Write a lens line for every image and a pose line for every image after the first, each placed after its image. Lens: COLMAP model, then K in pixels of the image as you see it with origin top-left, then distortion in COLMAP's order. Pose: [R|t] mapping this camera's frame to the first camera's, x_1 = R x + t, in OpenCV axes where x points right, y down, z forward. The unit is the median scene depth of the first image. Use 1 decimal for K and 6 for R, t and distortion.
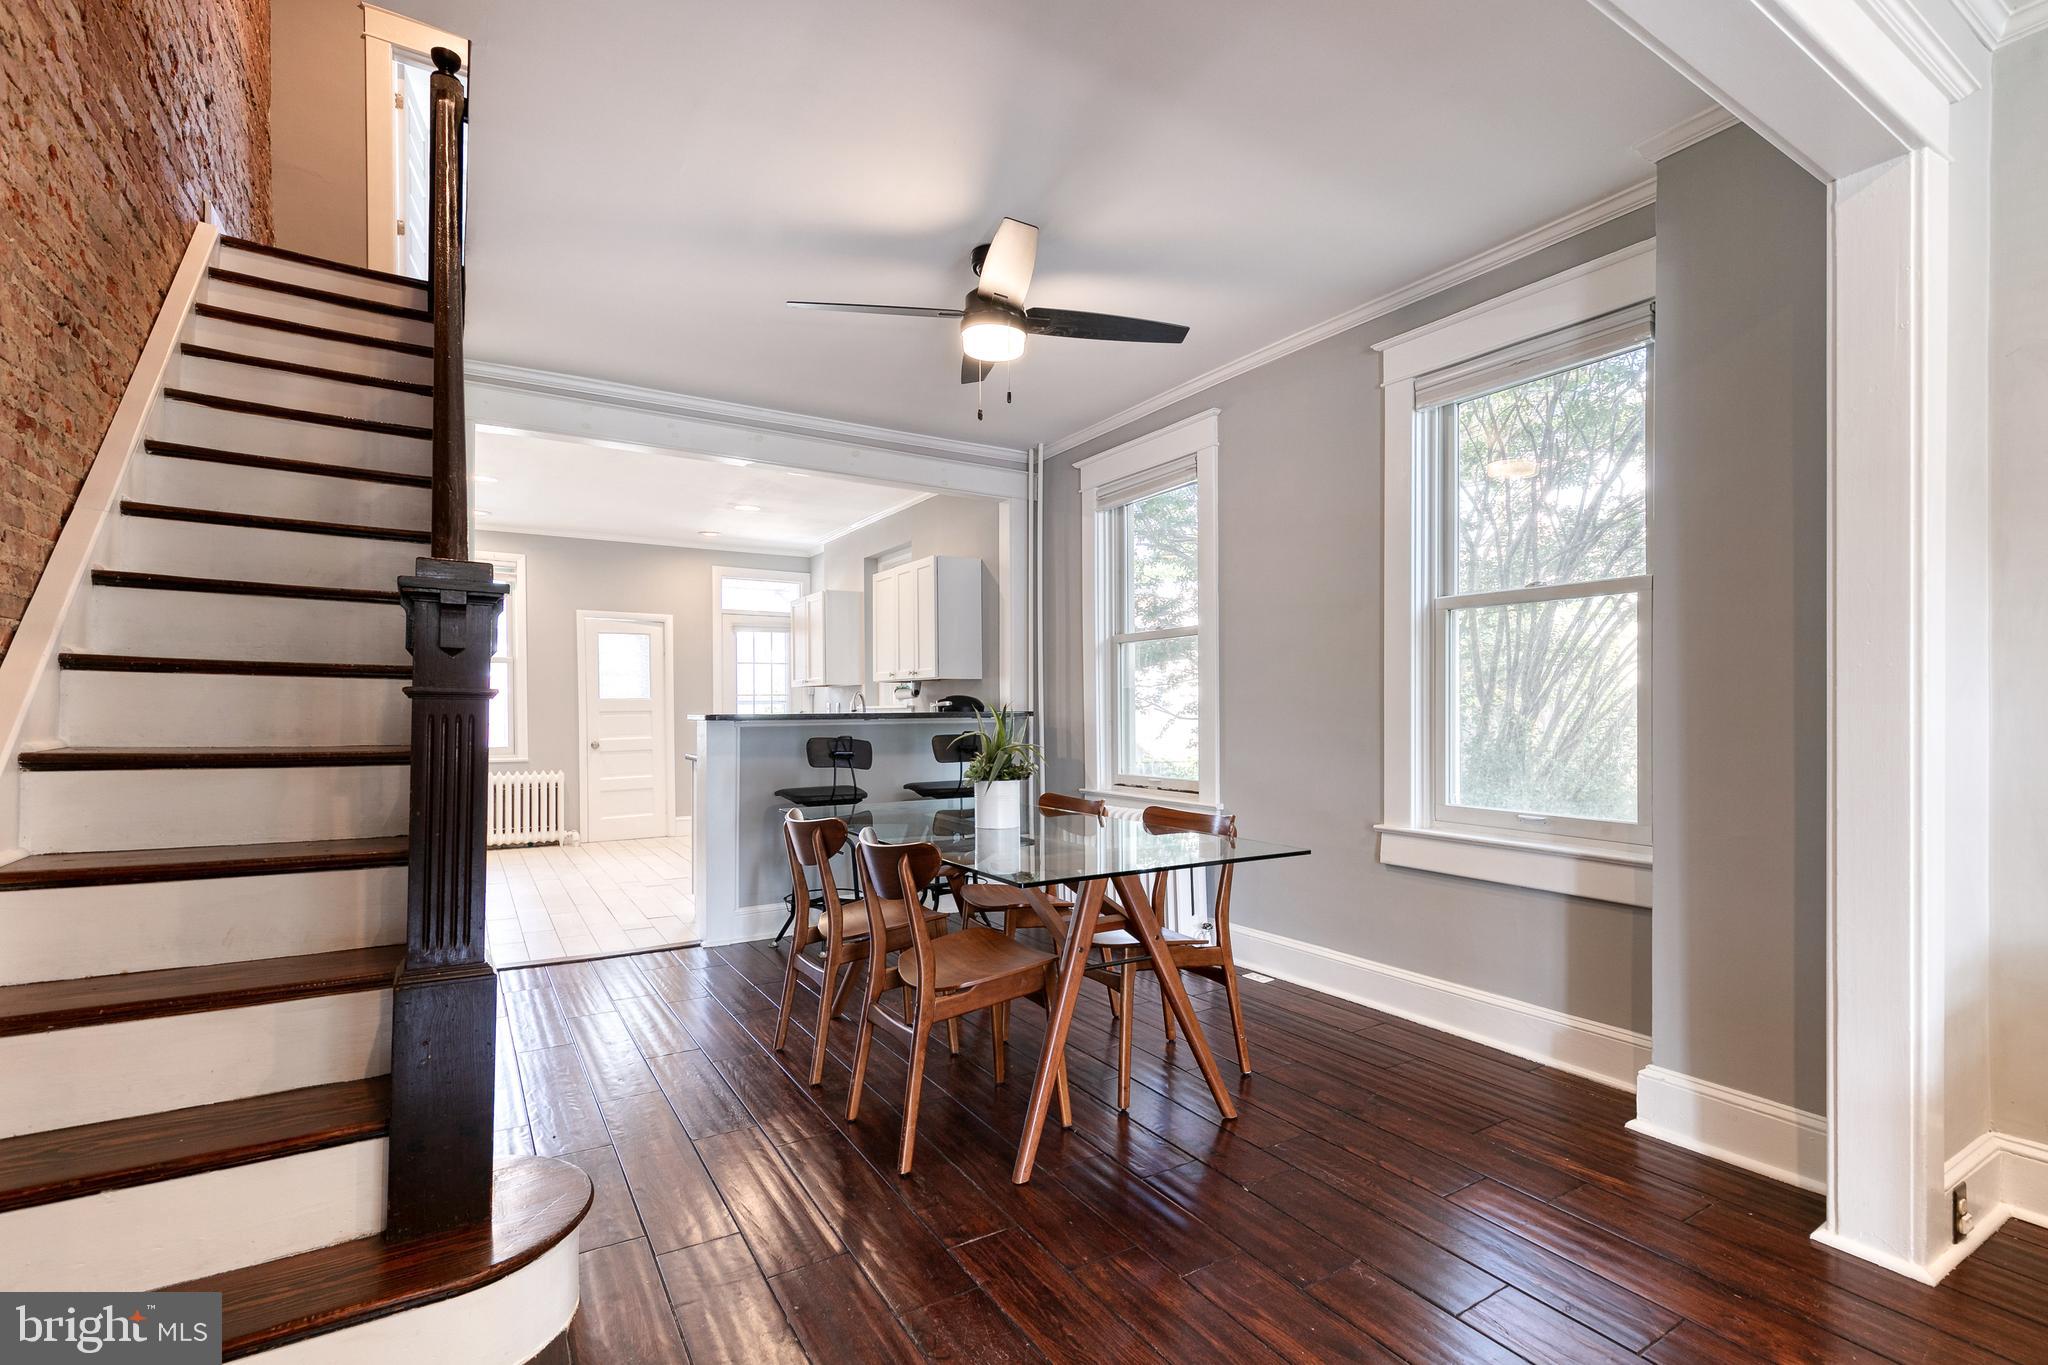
lens RADIAL K [[933.3, 0, 1043.0], [0, 933.3, 707.3], [0, 0, 1]] dist [0.003605, -0.000993]
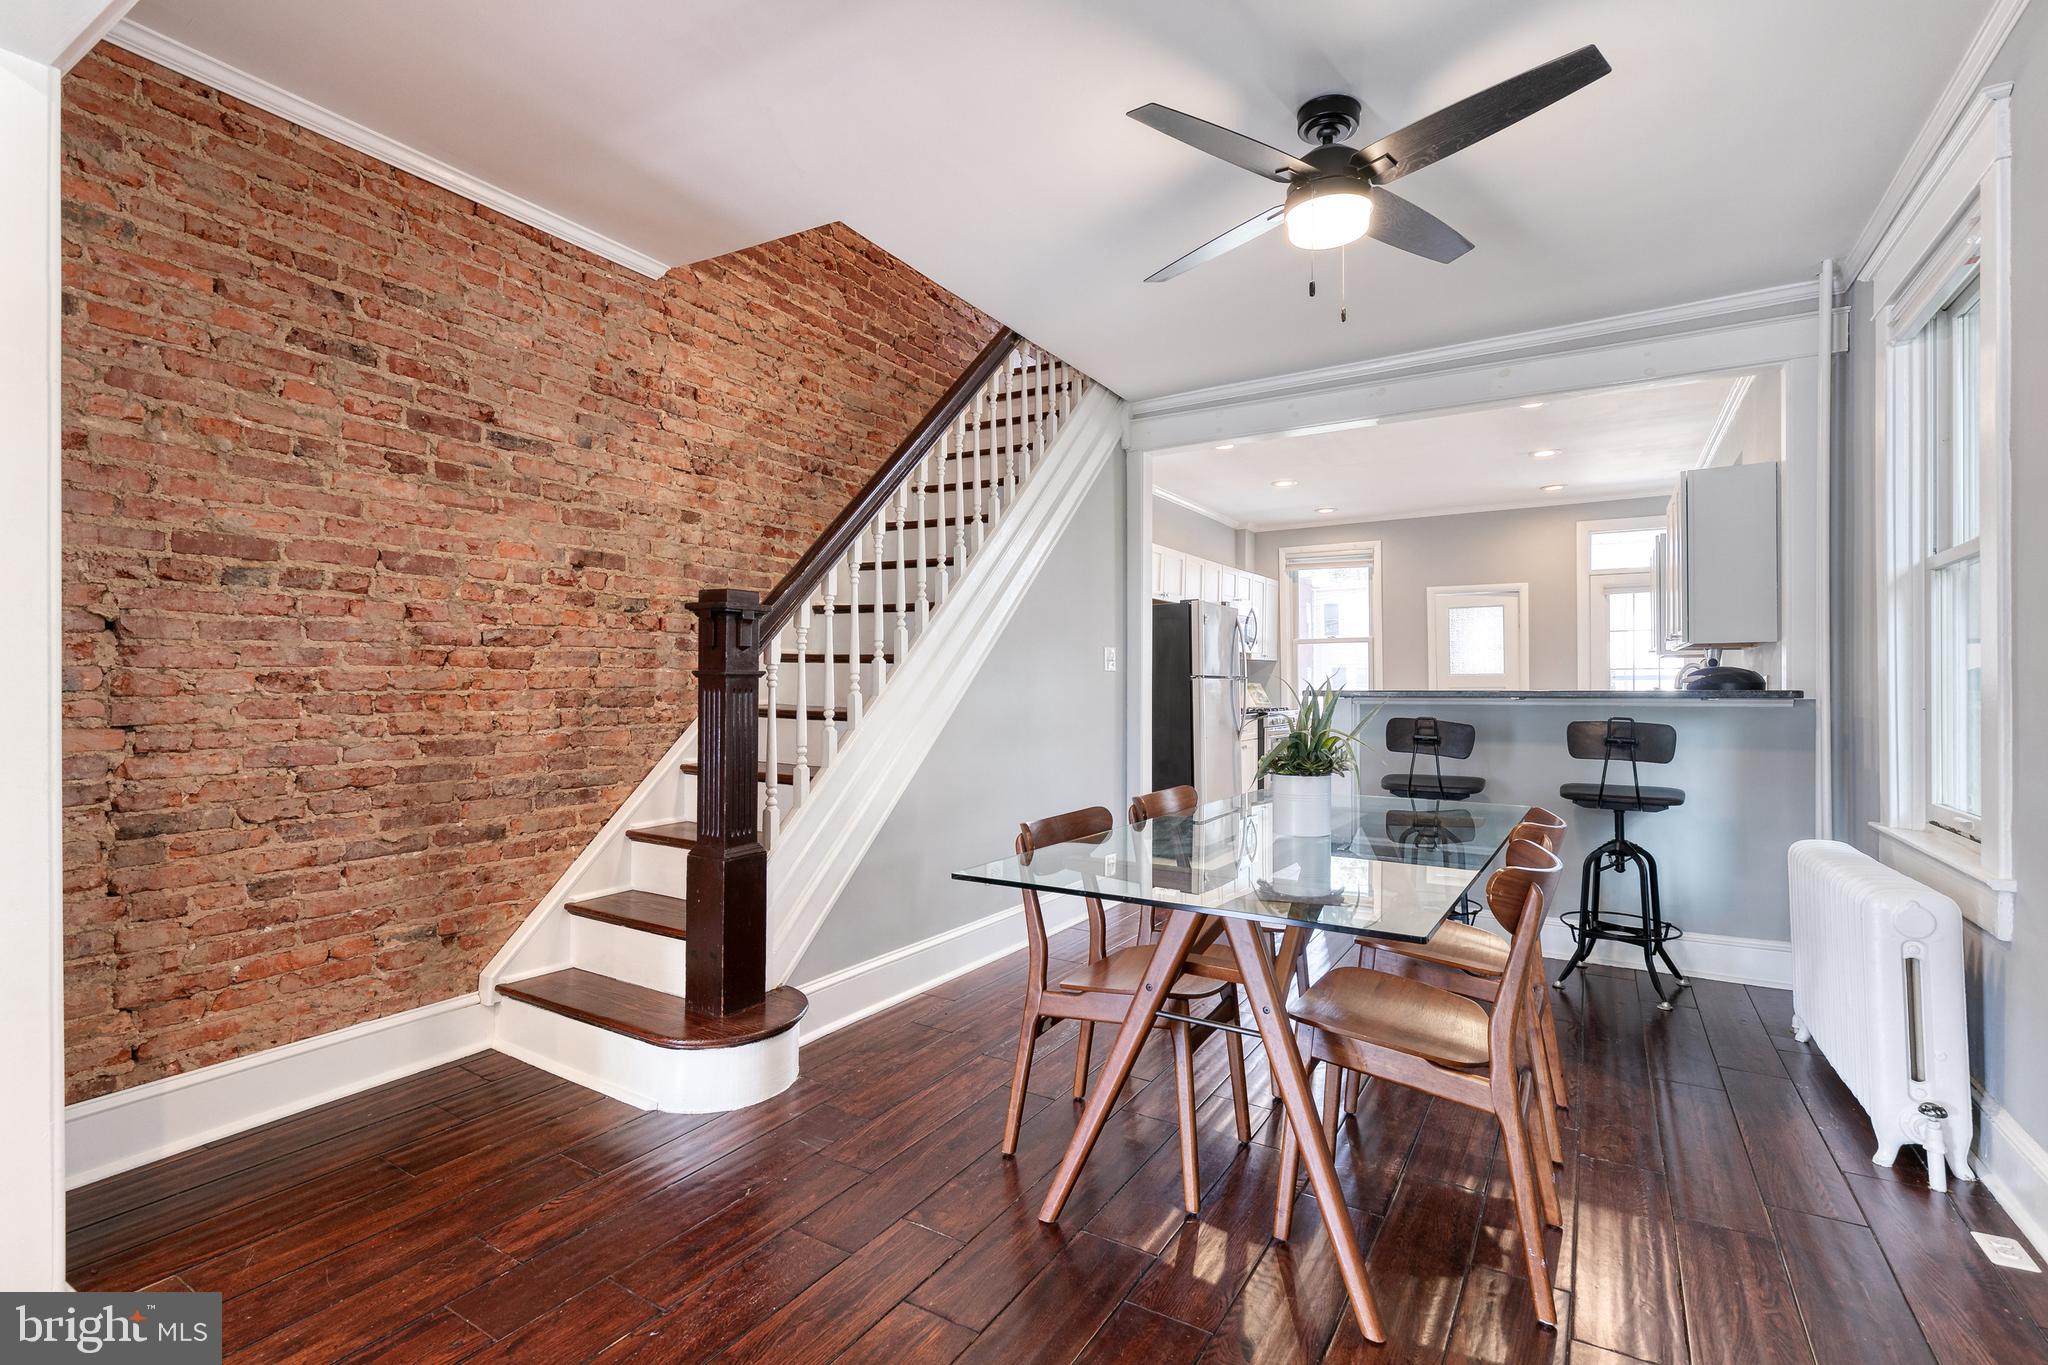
lens RADIAL K [[924.1, 0, 1035.3], [0, 924.1, 682.7], [0, 0, 1]] dist [0.002604, -0.000649]
pose [[0.444180, 0.000022, -0.895938, 0.496209], [-0.000631, 1.000000, -0.000288, -0.000115], [0.895937, 0.000694, 0.444180, 0.394482]]
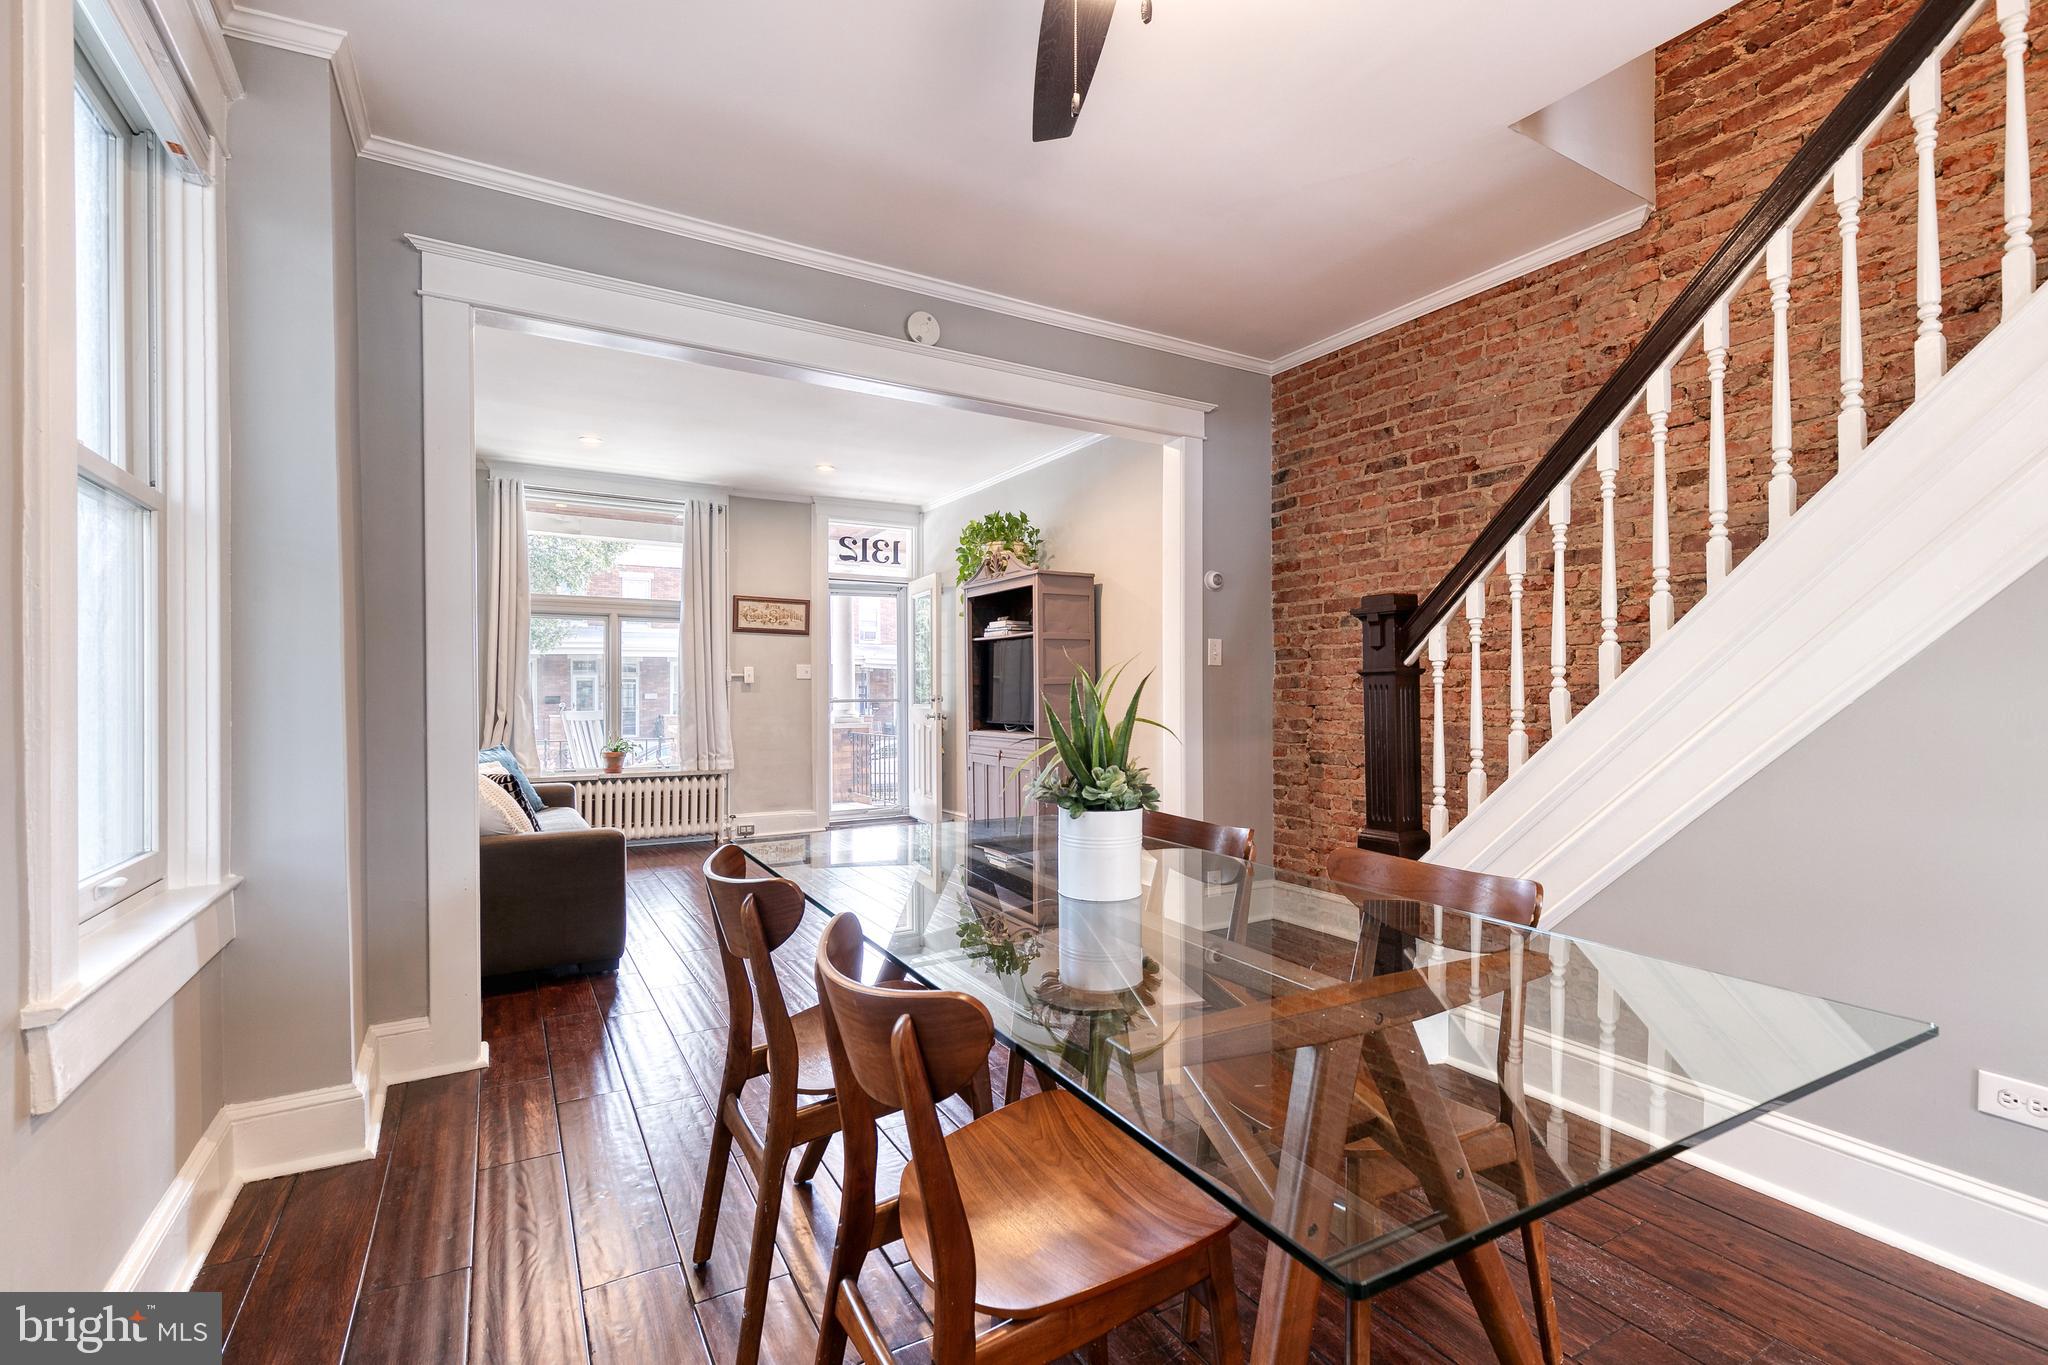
lens RADIAL K [[922.6, 0, 1046.1], [0, 922.6, 684.3], [0, 0, 1]] dist [0.005570, -0.000747]
pose [[-0.999735, 0.006840, 0.021996, -0.021670], [0.006716, 0.999961, -0.005745, 0.006118], [-0.022034, -0.005596, -0.999742, 1.367773]]
